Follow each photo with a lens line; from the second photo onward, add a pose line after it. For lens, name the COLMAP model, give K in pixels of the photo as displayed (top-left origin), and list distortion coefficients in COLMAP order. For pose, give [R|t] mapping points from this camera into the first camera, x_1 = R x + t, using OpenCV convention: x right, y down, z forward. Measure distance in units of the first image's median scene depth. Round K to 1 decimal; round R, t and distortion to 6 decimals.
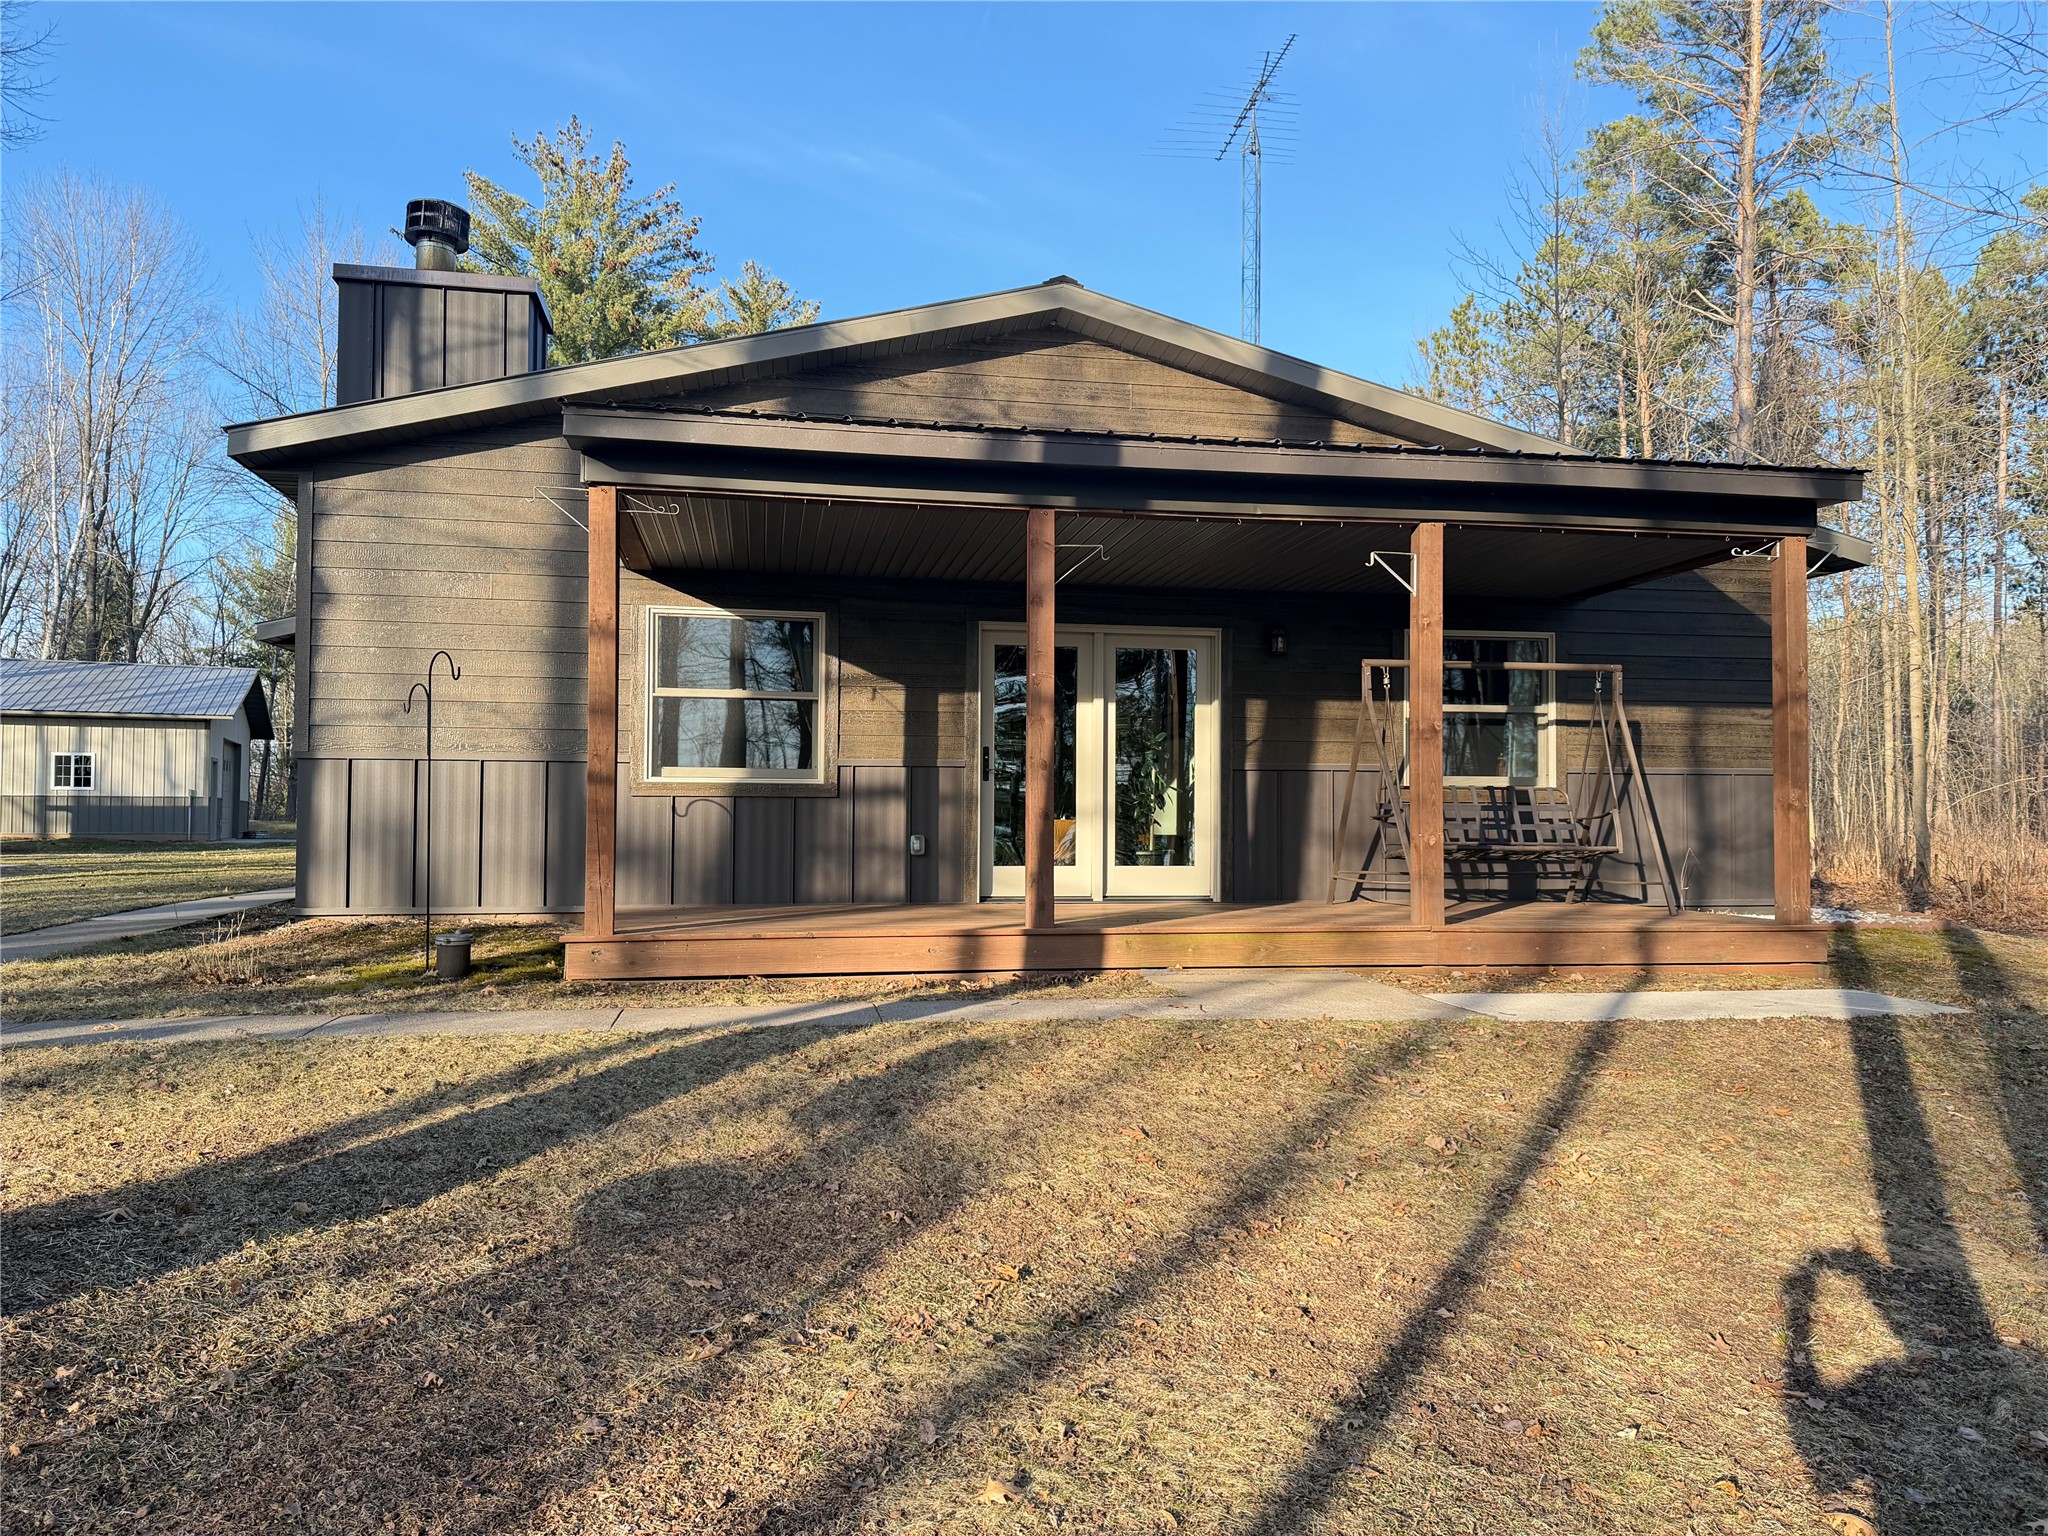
lens RADIAL K [[1442.6, 0, 1019.7], [0, 1442.6, 793.7], [0, 0, 1]] dist [0.026028, -0.034998]
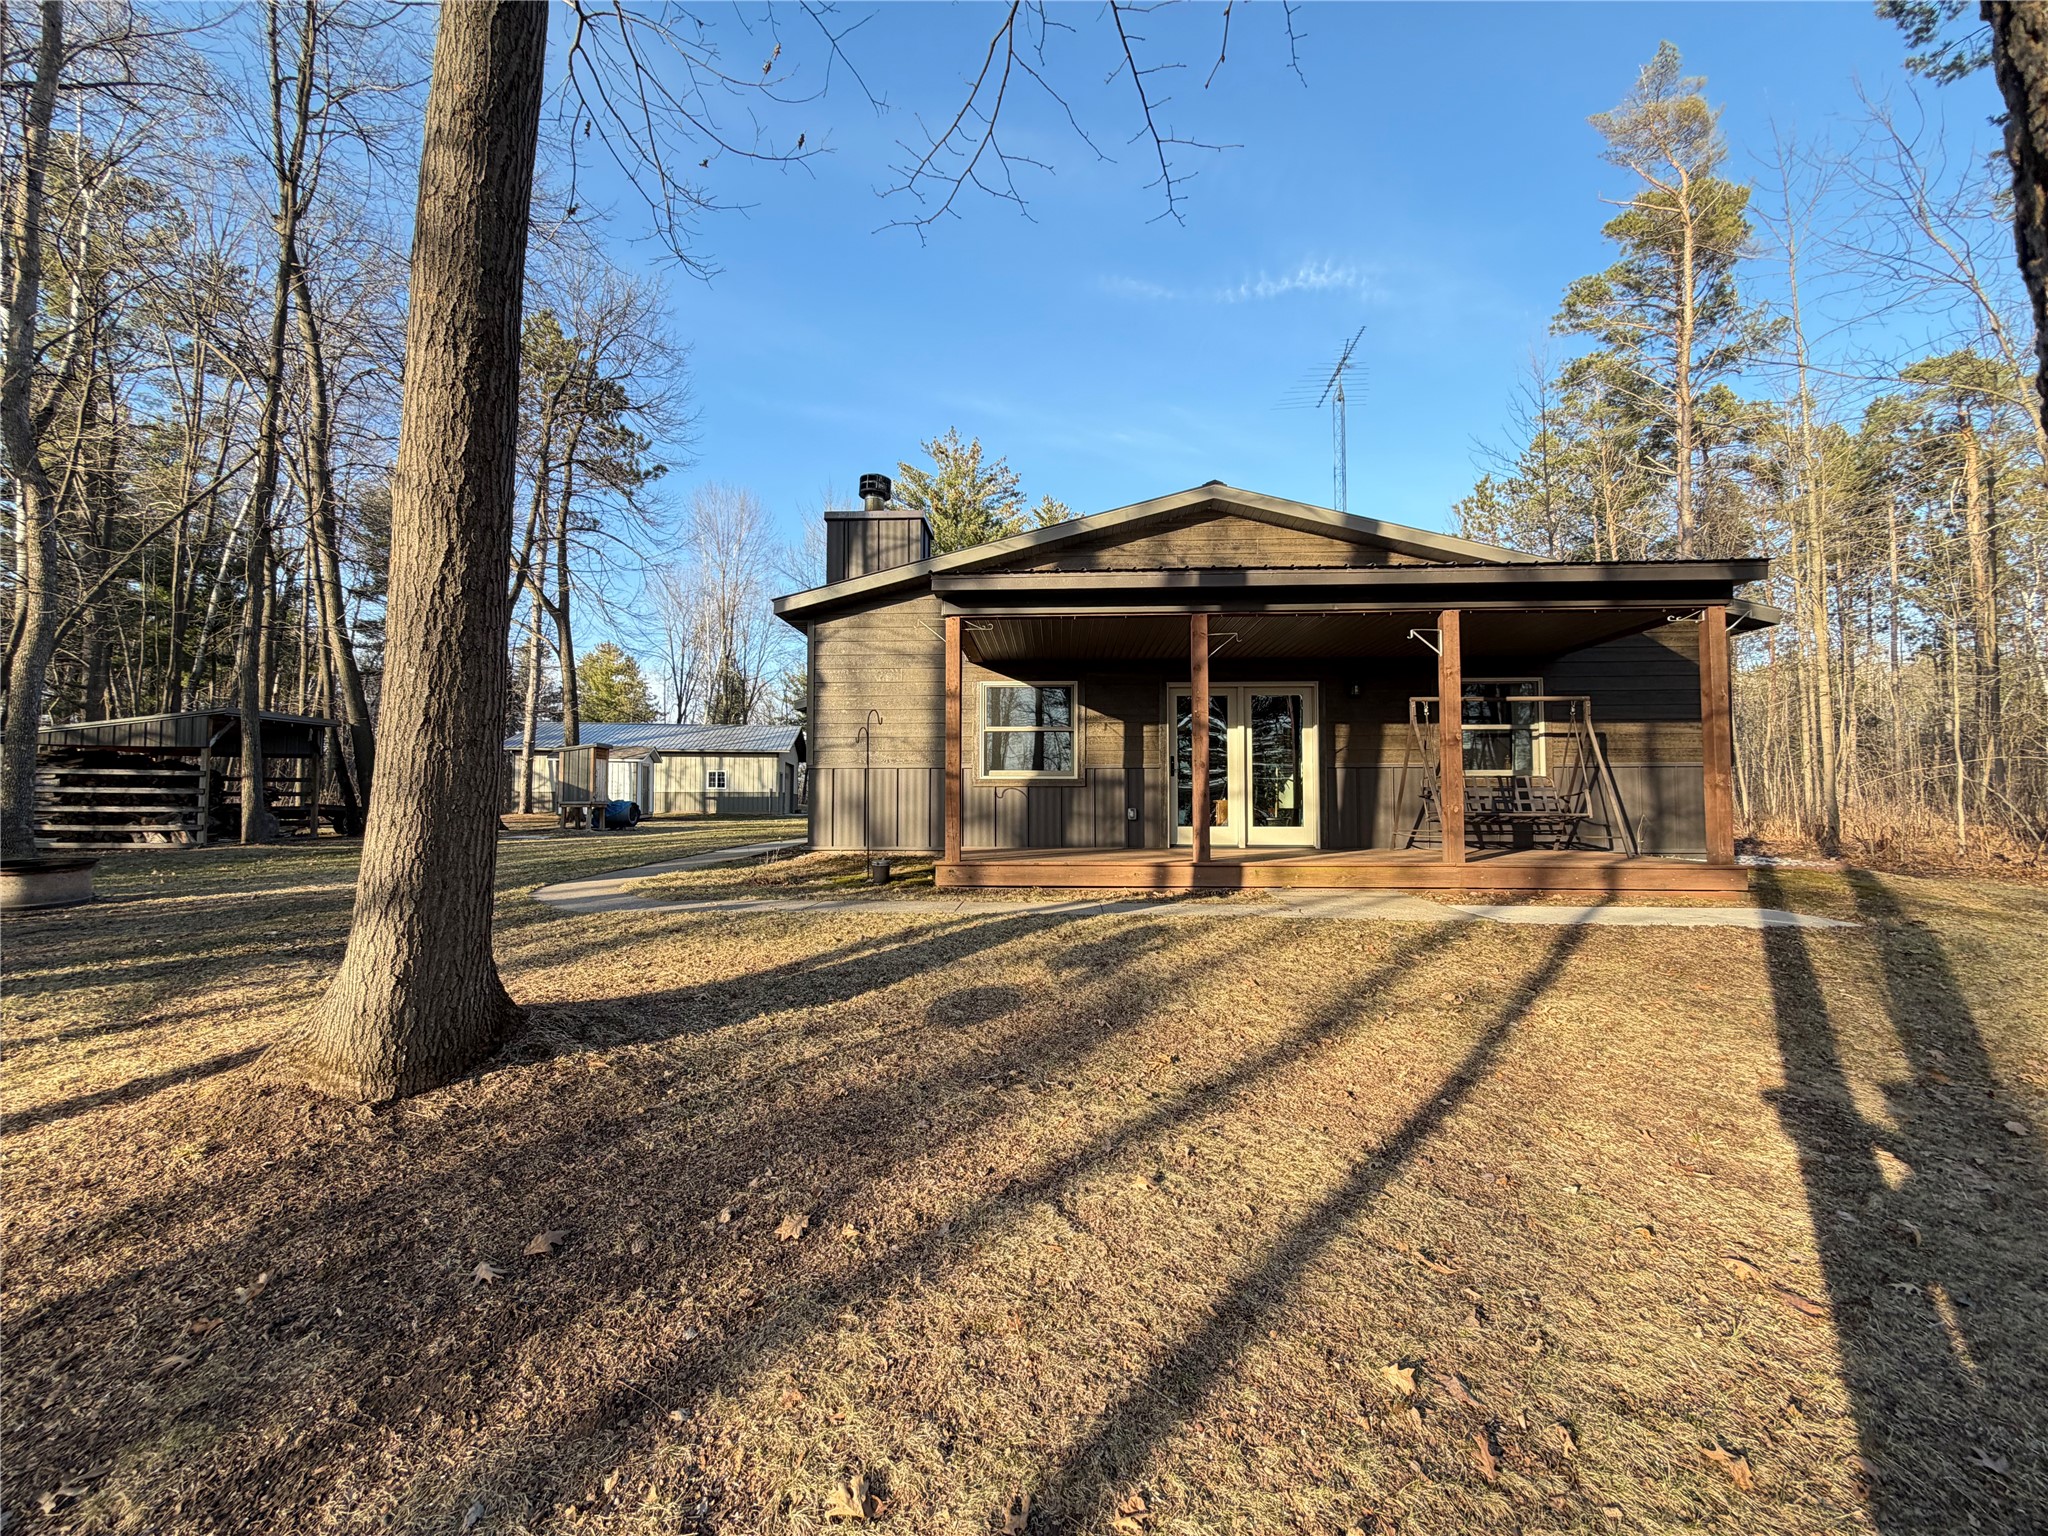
lens RADIAL K [[819.9, 0, 1024.0], [0, 819.9, 768.0], [0, 0, 1]] dist [-0.000656, -0.000219]
pose [[0.972281, -0.014498, -0.233366, 0.034335], [0.007352, 0.999478, -0.031462, 0.011797], [0.233701, 0.028875, 0.971880, 0.010690]]
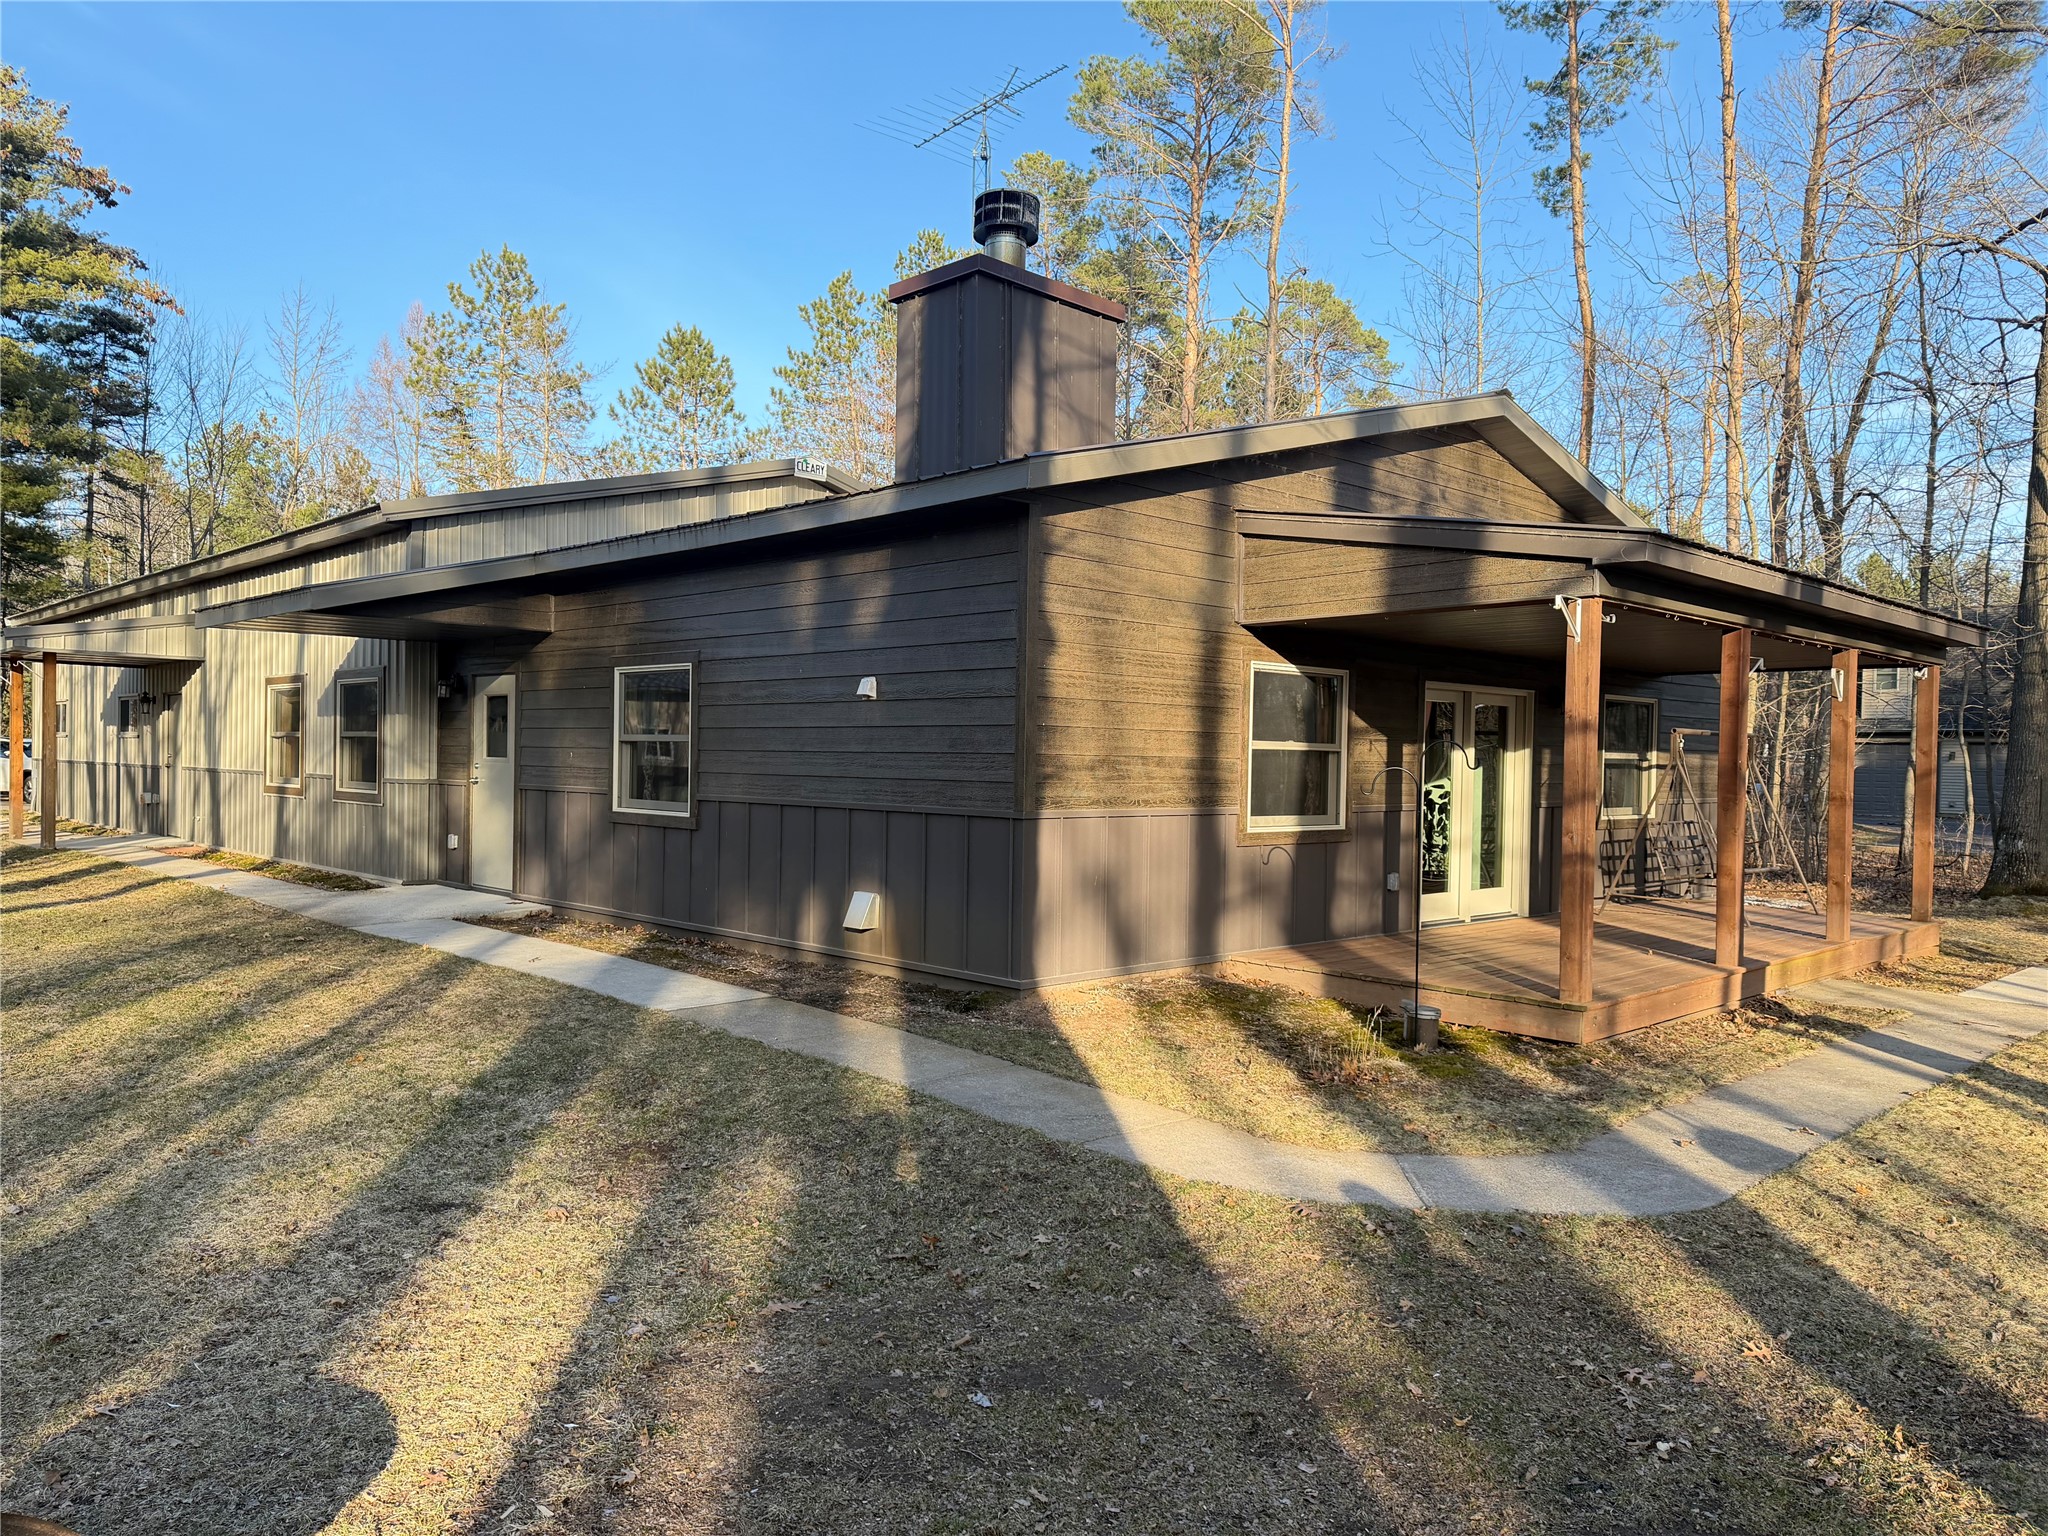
lens RADIAL K [[1442.6, 0, 1019.7], [0, 1442.6, 793.7], [0, 0, 1]] dist [0.026028, -0.034998]
pose [[0.835275, -0.003281, 0.549822, -0.978600], [-0.022897, 0.998907, 0.040747, -0.074221], [-0.549355, -0.046624, 0.834287, 0.237001]]
